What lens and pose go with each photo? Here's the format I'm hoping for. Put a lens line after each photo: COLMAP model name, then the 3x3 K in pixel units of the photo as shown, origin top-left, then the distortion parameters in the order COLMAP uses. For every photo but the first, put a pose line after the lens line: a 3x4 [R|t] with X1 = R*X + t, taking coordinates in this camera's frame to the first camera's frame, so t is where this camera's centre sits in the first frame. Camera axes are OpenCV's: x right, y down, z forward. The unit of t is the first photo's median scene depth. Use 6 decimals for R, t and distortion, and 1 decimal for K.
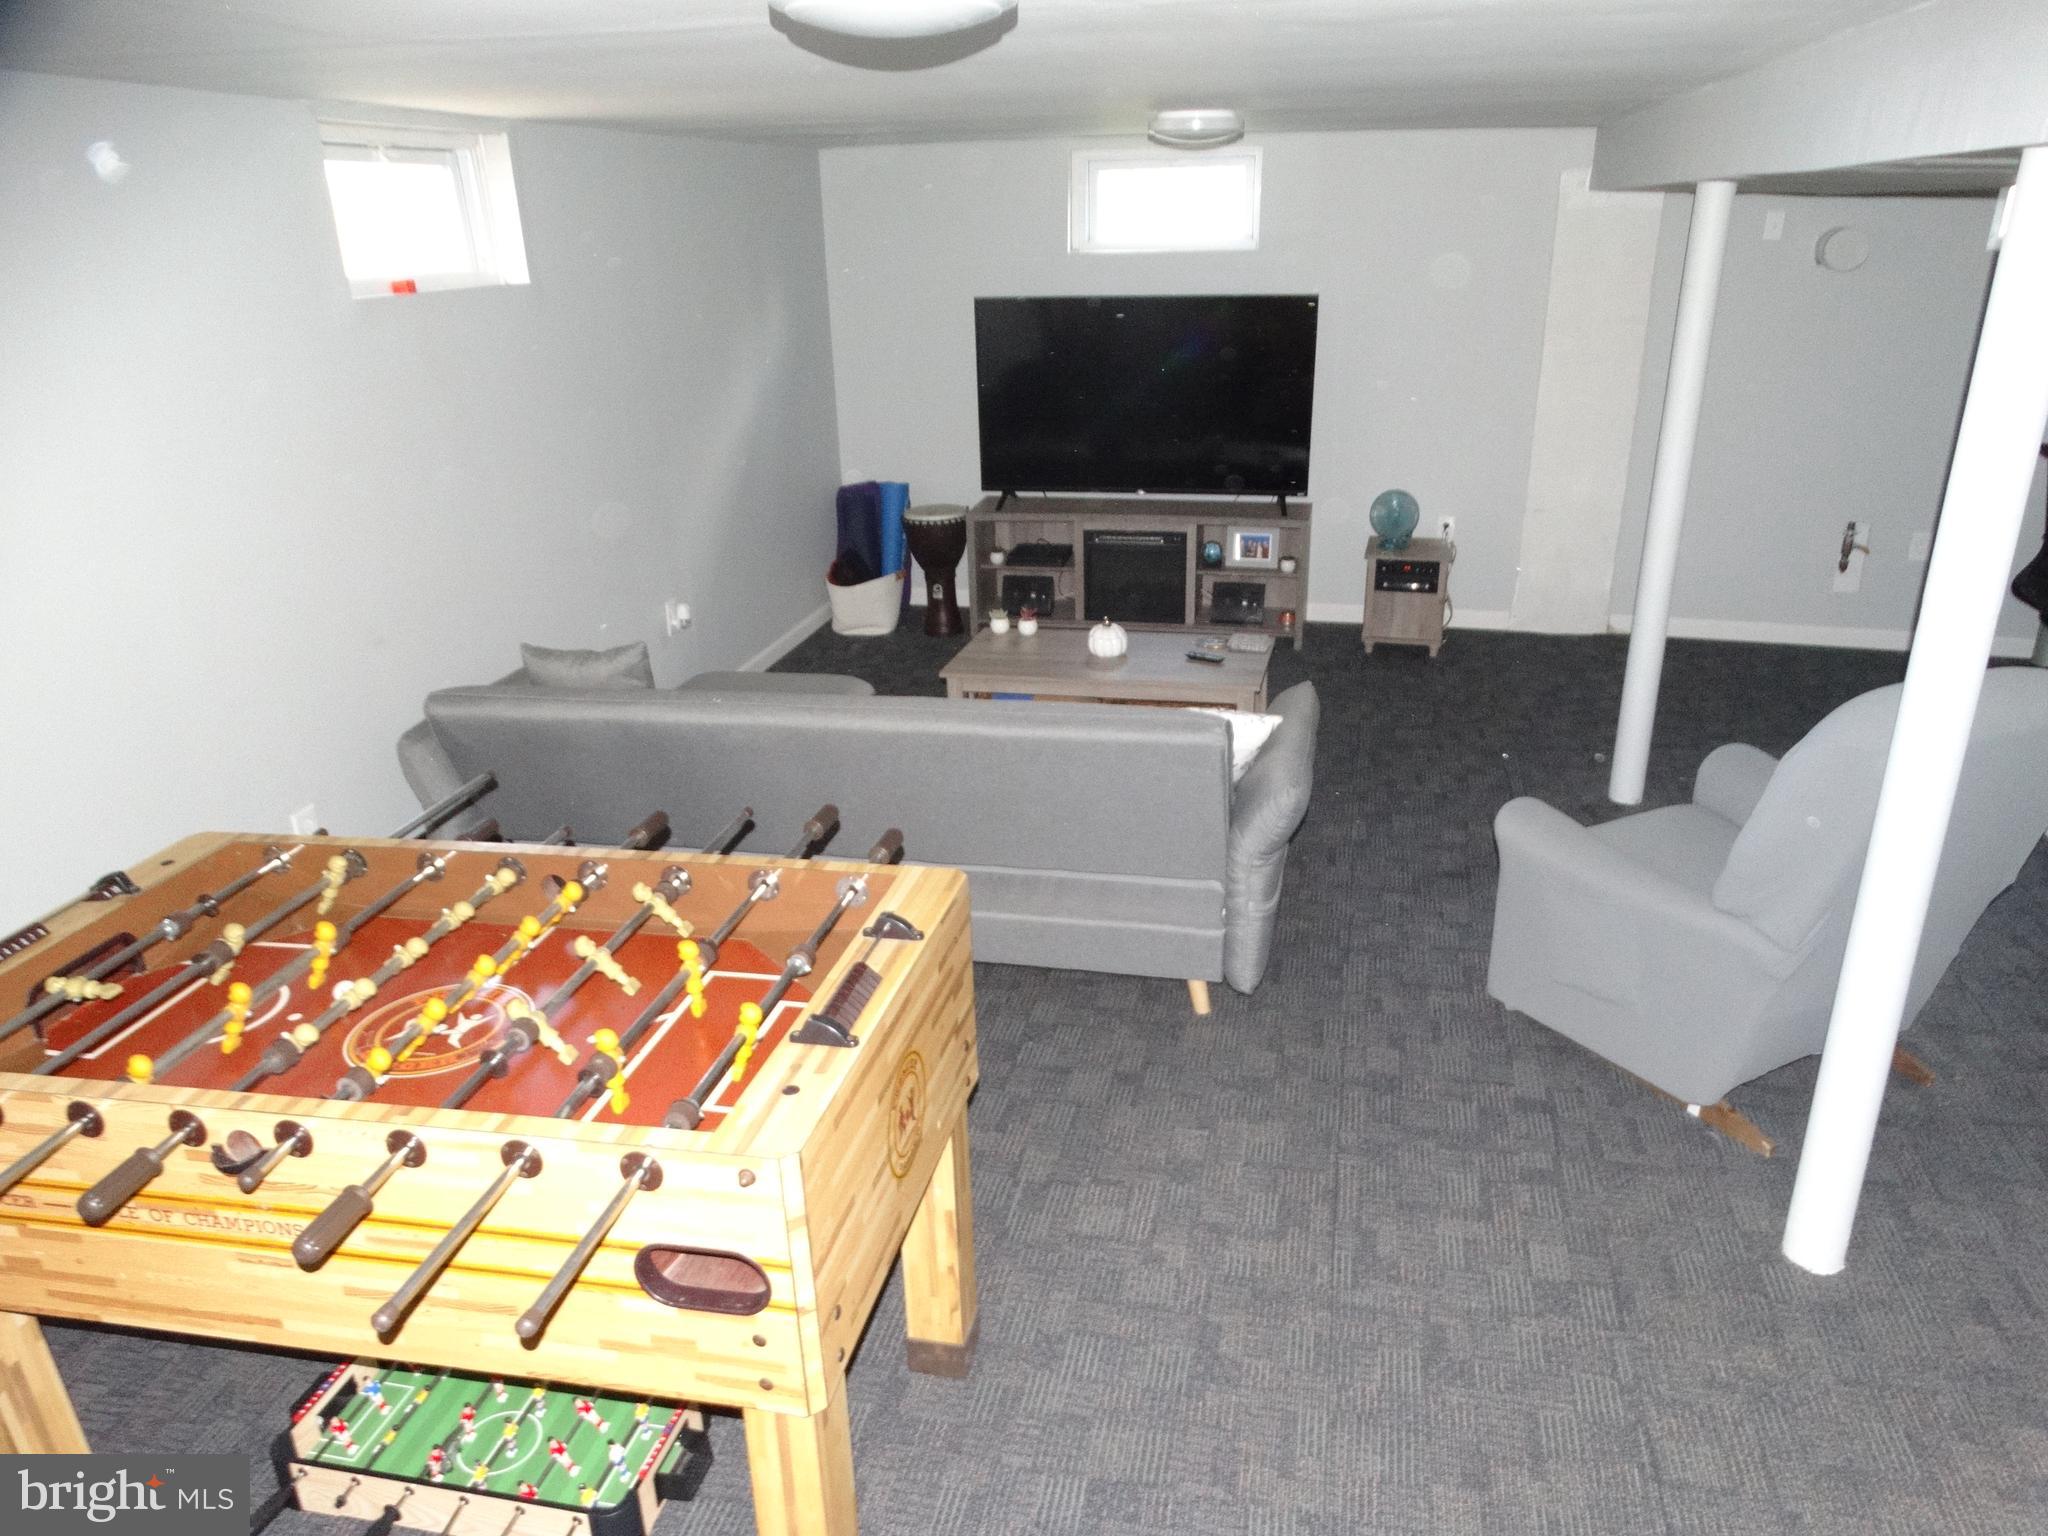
lens RADIAL K [[1591.2, 0, 1019.3], [0, 1591.2, 735.1], [0, 0, 1]] dist [0.079135, -0.000725]
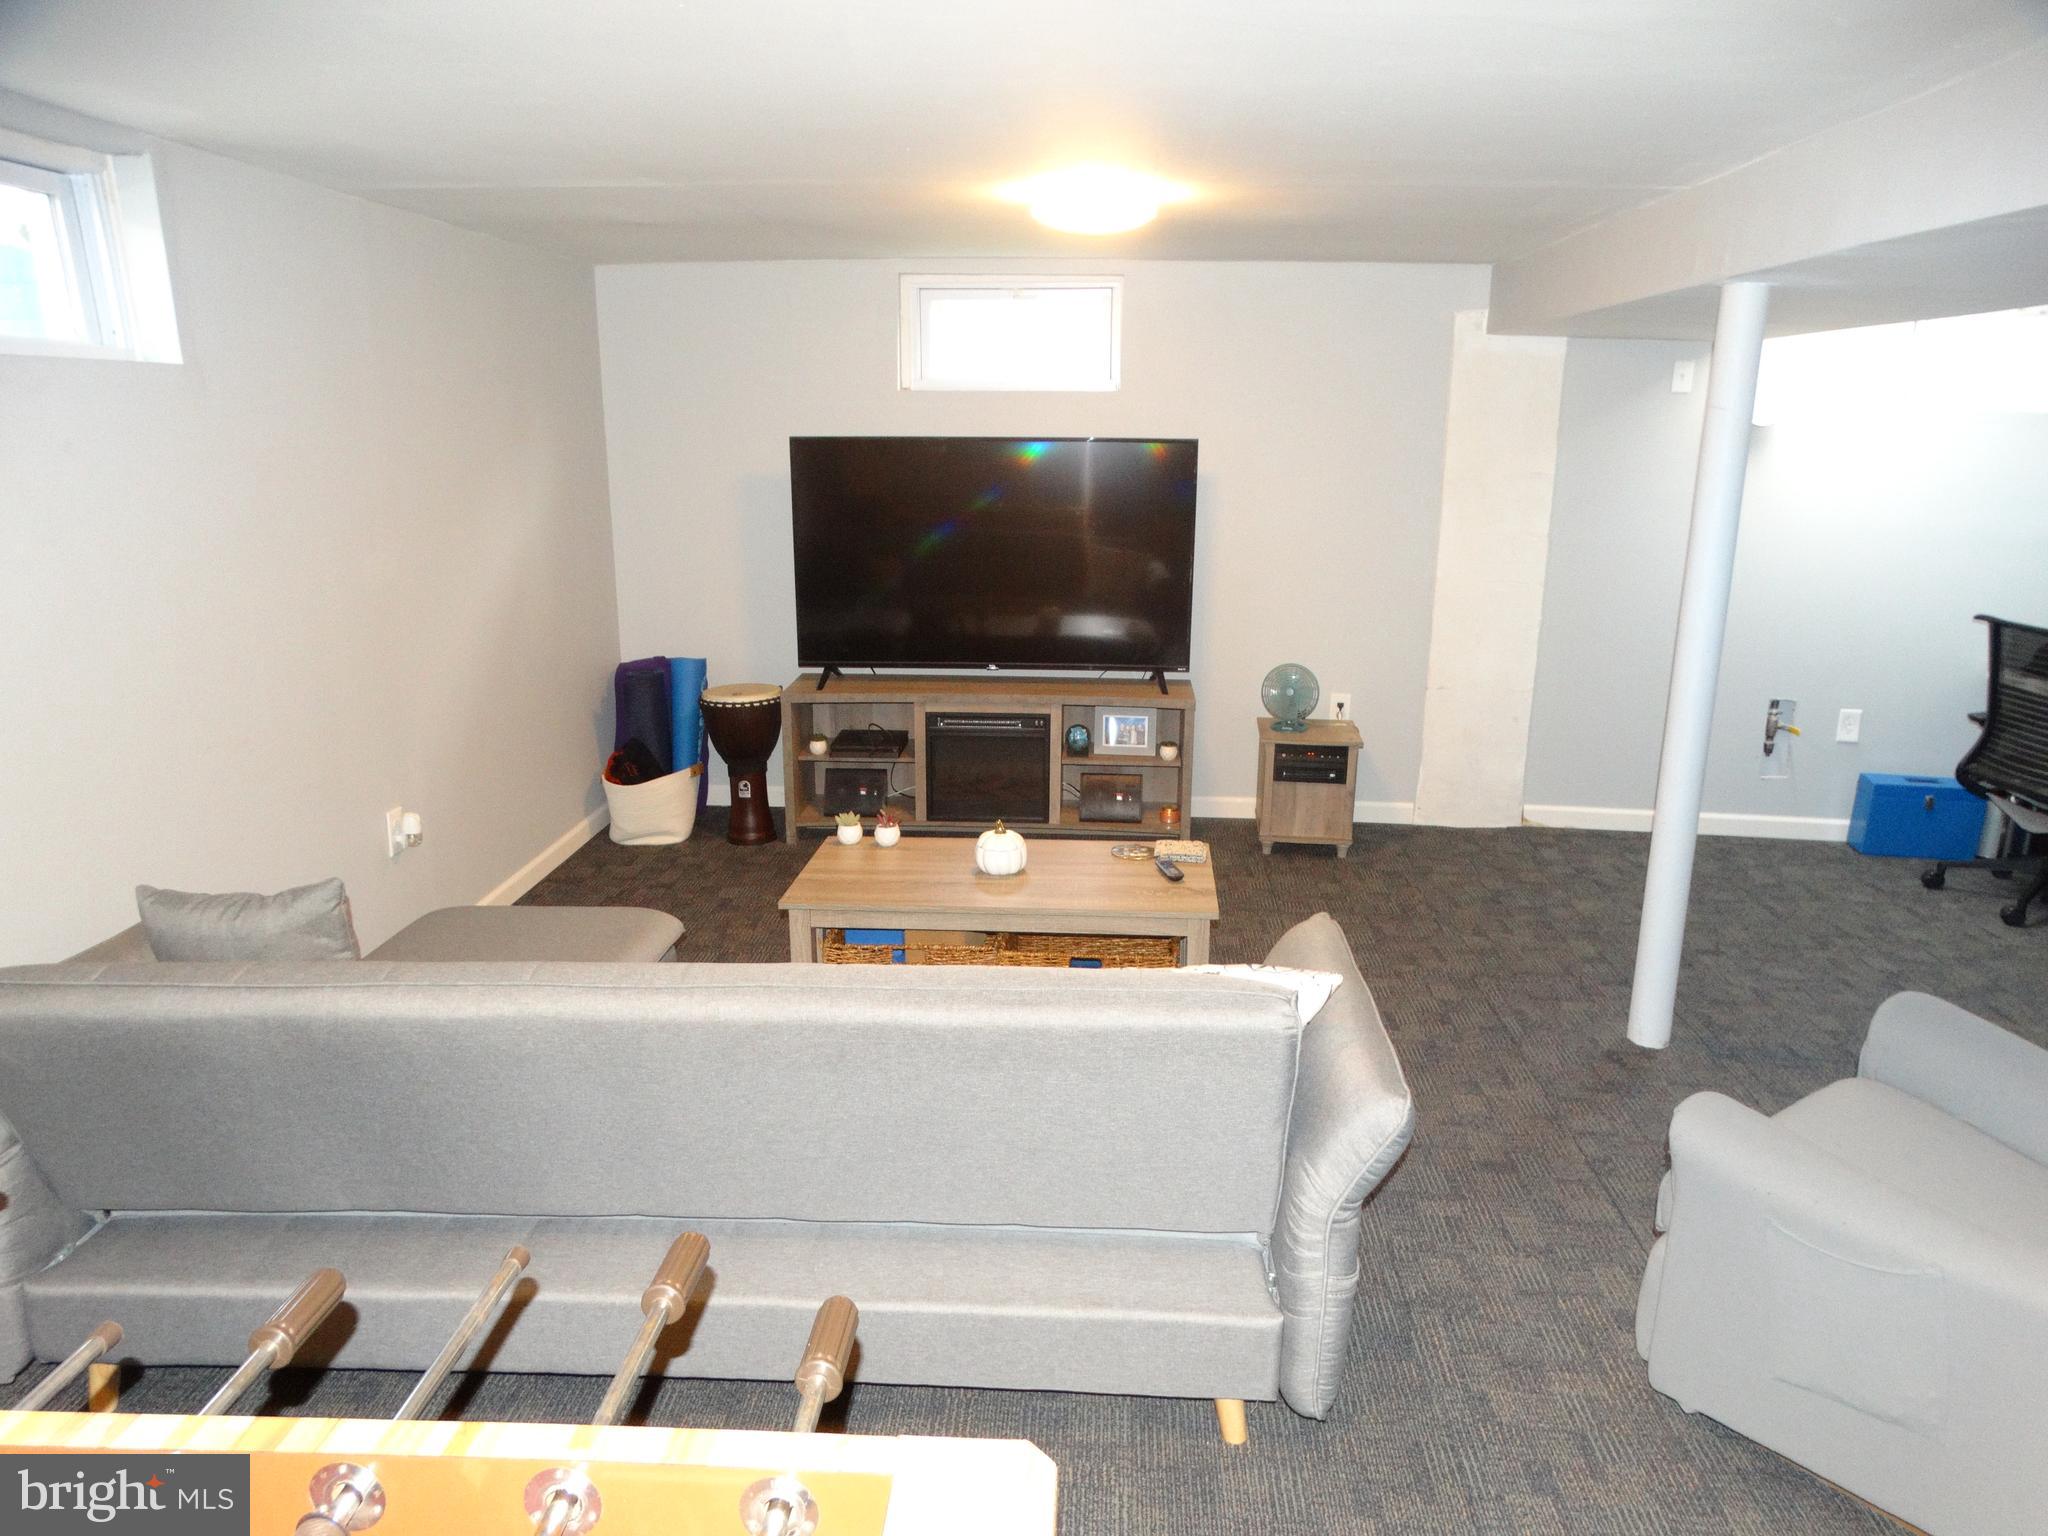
lens RADIAL K [[1591.2, 0, 1019.3], [0, 1591.2, 735.1], [0, 0, 1]] dist [0.079135, -0.000725]
pose [[0.988703, -0.010334, 0.149529, -0.036108], [0.028115, 0.992699, -0.117297, -0.019070], [-0.147225, 0.120176, 0.981775, 0.187027]]
